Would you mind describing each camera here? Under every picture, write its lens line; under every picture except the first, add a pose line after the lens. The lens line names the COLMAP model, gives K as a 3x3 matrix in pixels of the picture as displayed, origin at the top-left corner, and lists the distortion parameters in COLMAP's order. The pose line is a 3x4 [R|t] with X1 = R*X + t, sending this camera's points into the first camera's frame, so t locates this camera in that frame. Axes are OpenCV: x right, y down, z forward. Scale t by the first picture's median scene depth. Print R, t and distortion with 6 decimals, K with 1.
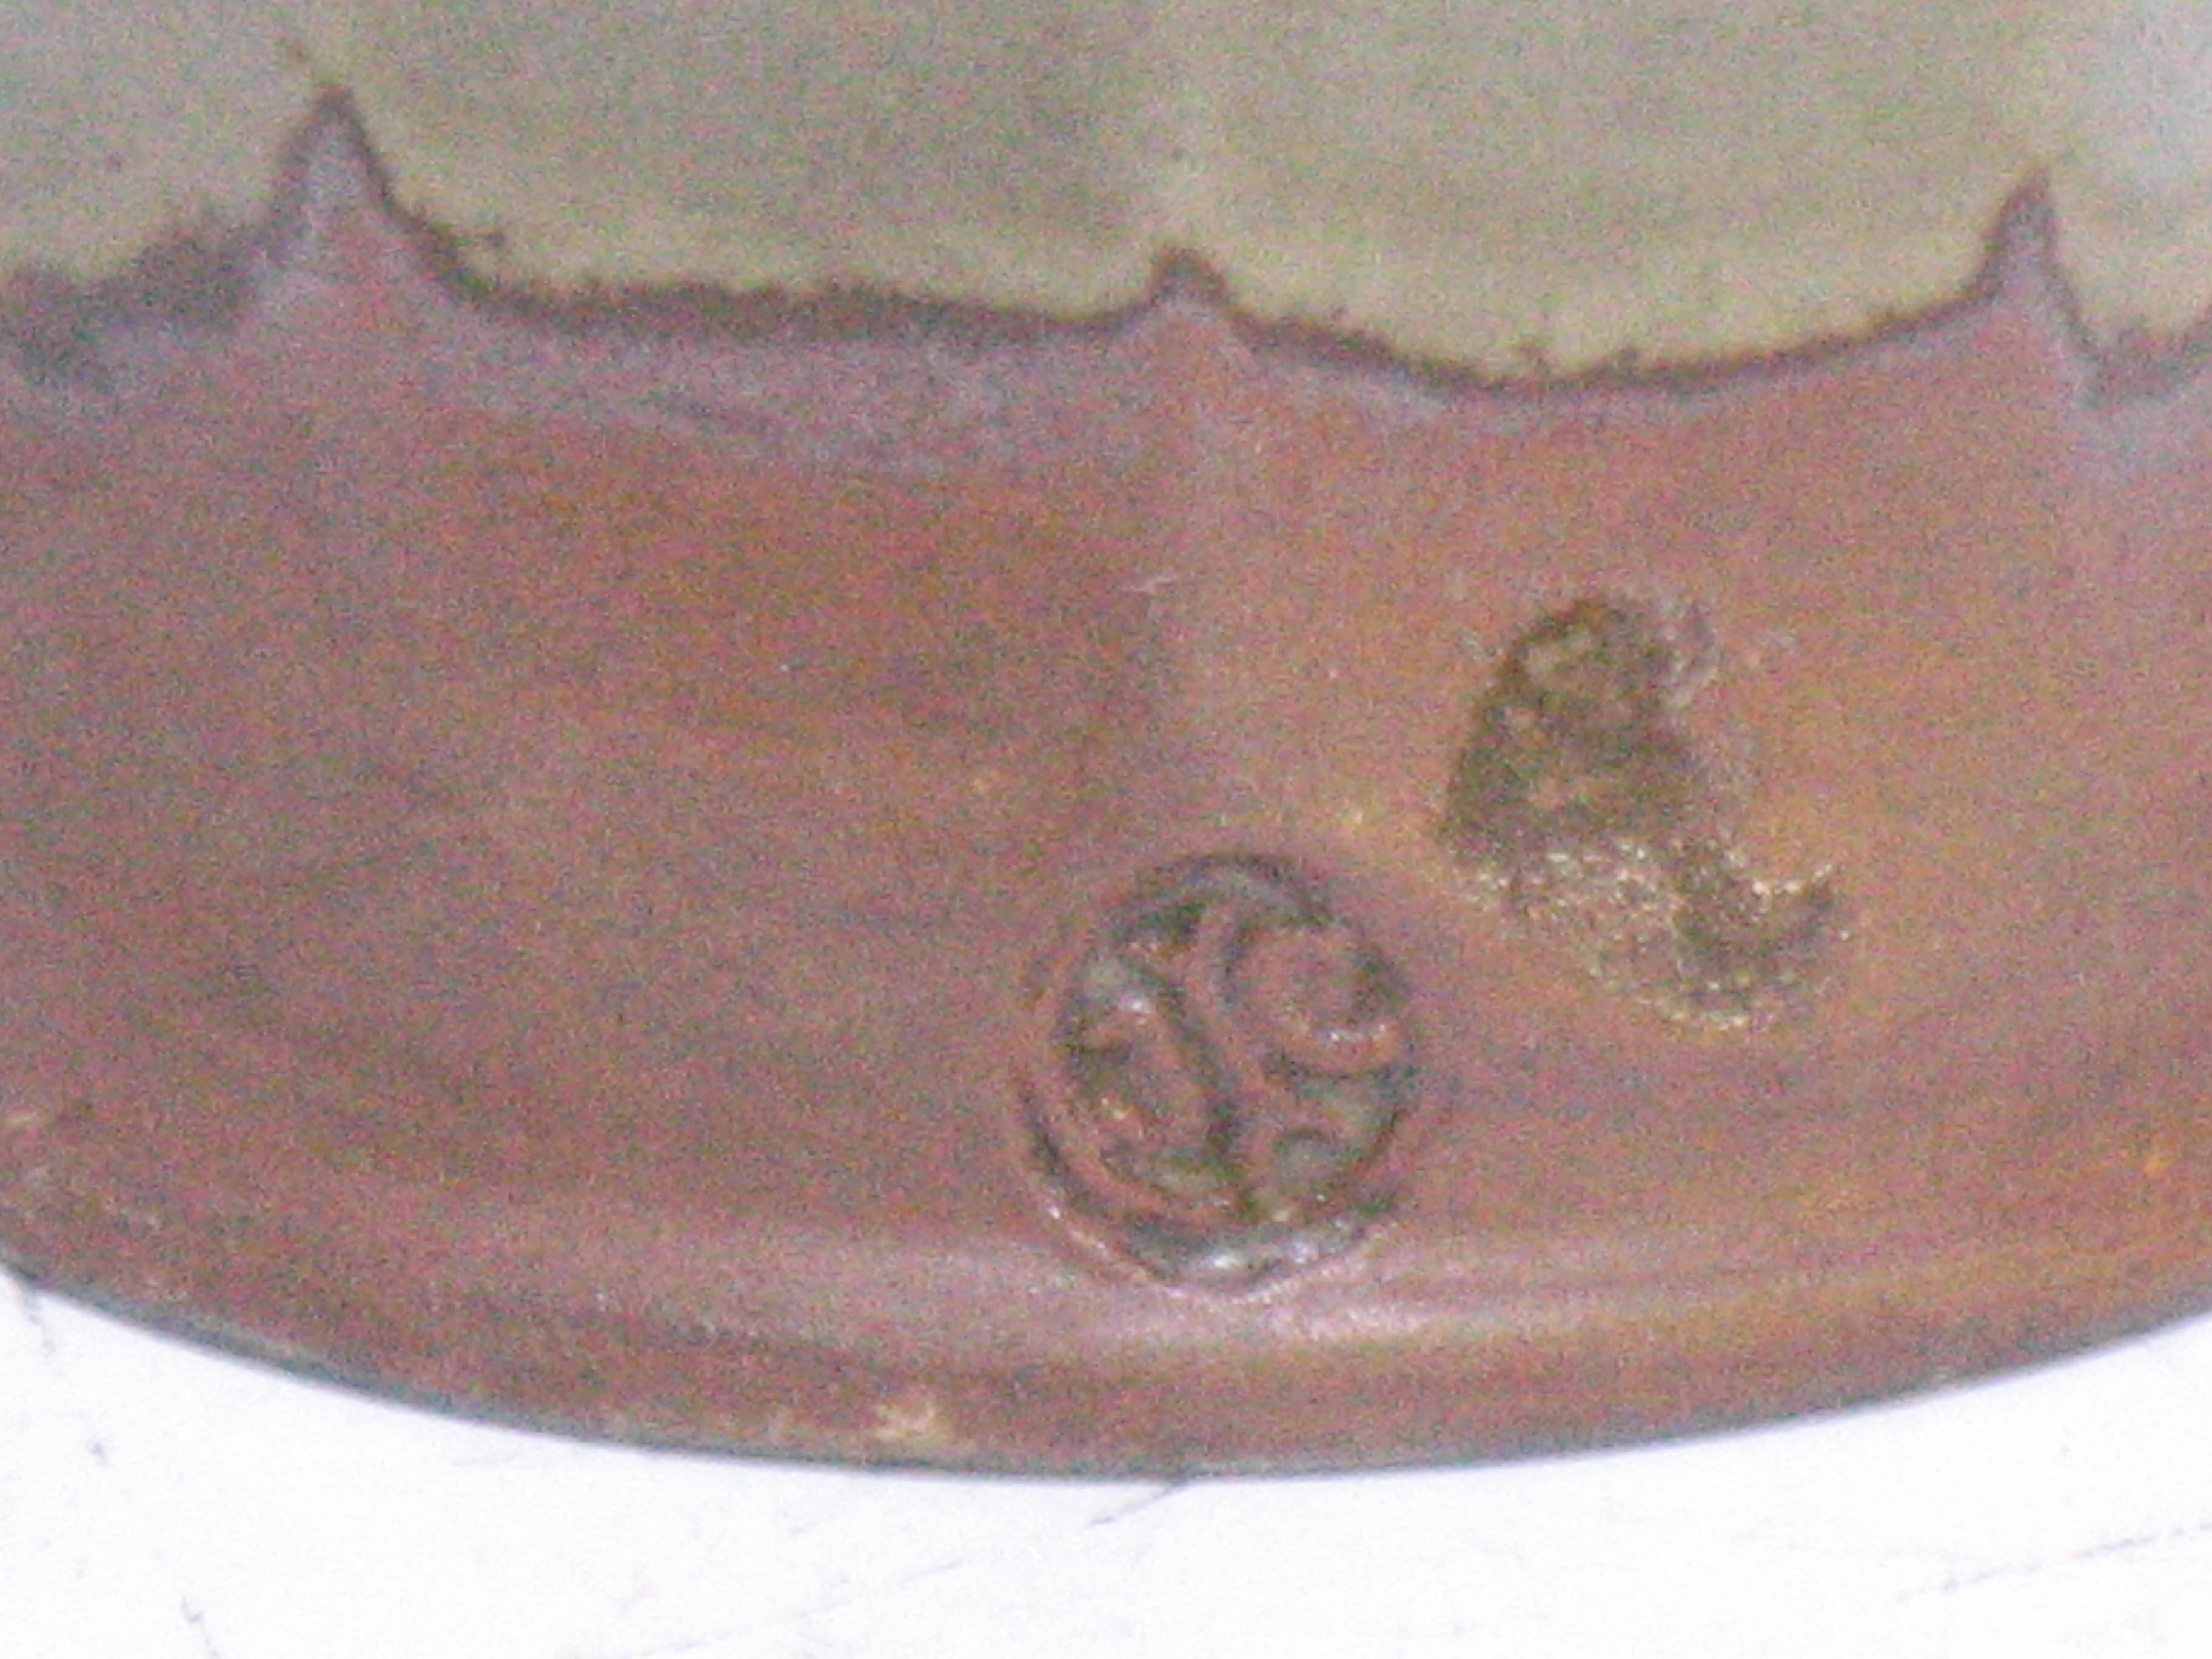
lens RADIAL K [[9224.8, 0, 1106.0], [0, 9224.8, 829.5], [0, 0, 1]] dist [0.079355, 0.616054]
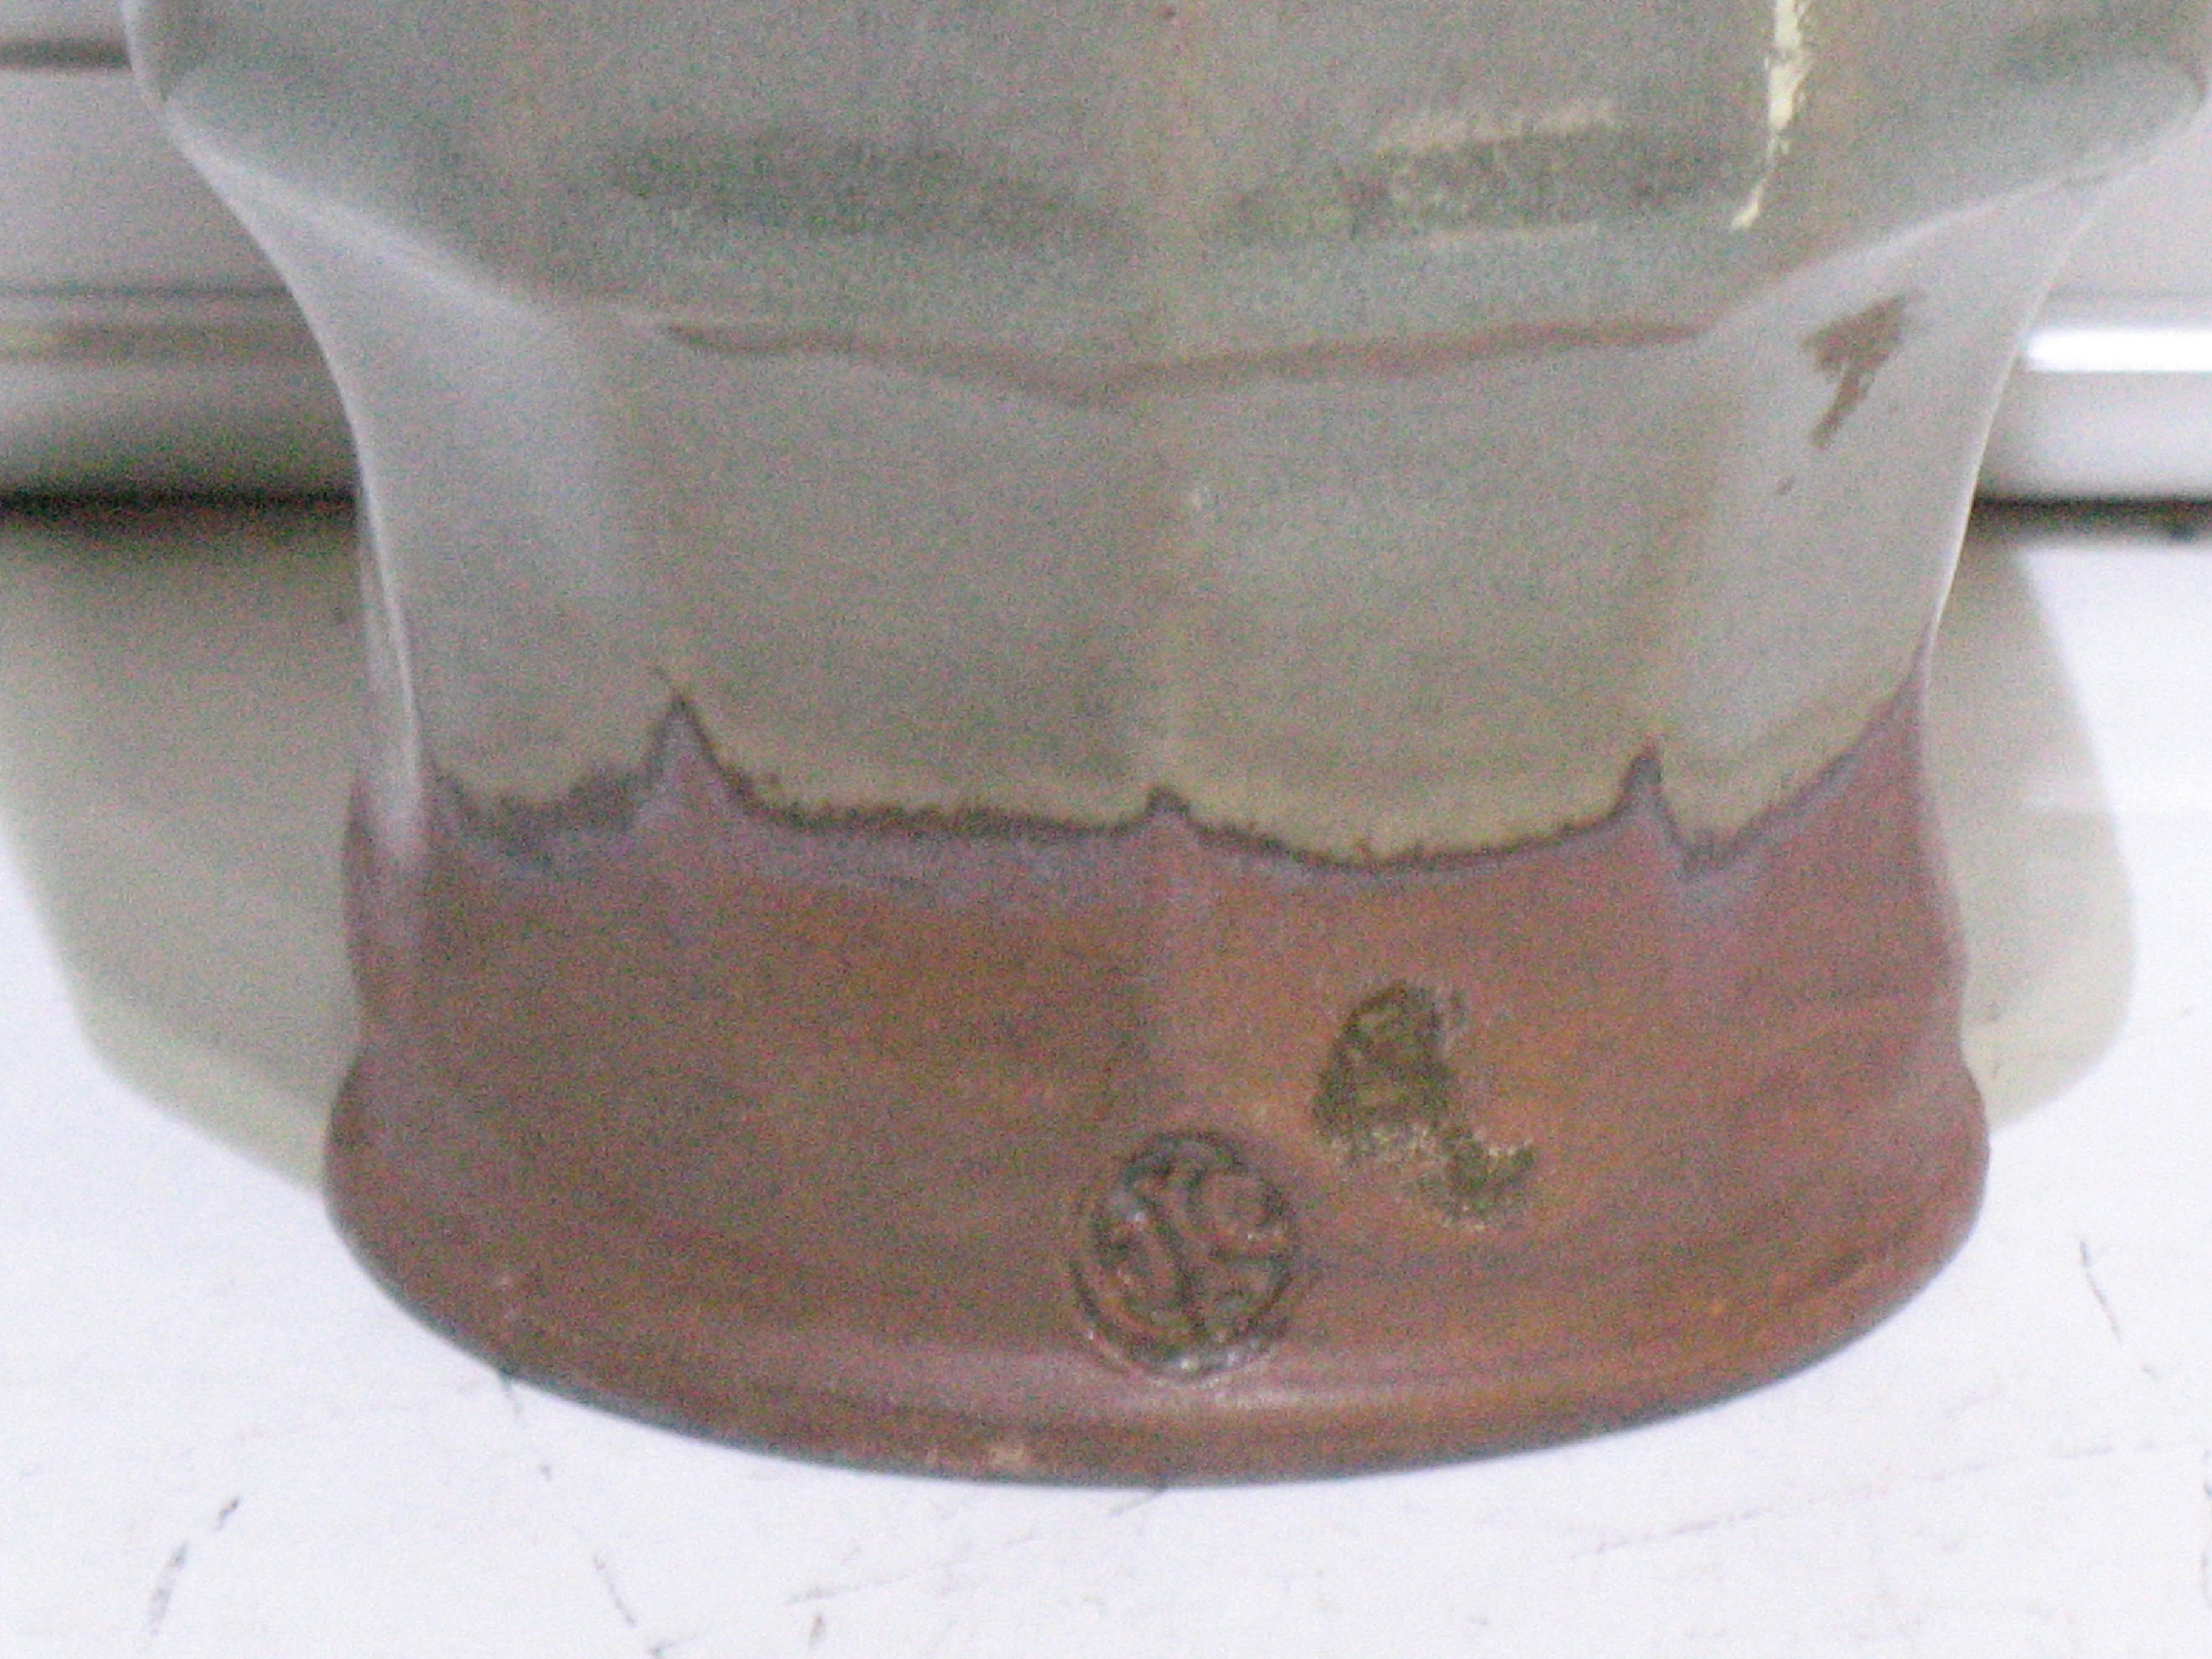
lens RADIAL K [[9224.8, 0, 1106.0], [0, 9224.8, 829.5], [0, 0, 1]] dist [0.079355, 0.616054]
pose [[0.999998, 0.001516, -0.001028, -0.000952], [-0.001515, 0.999999, 0.000719, -0.056007], [0.001029, -0.000718, 0.999999, -0.754721]]
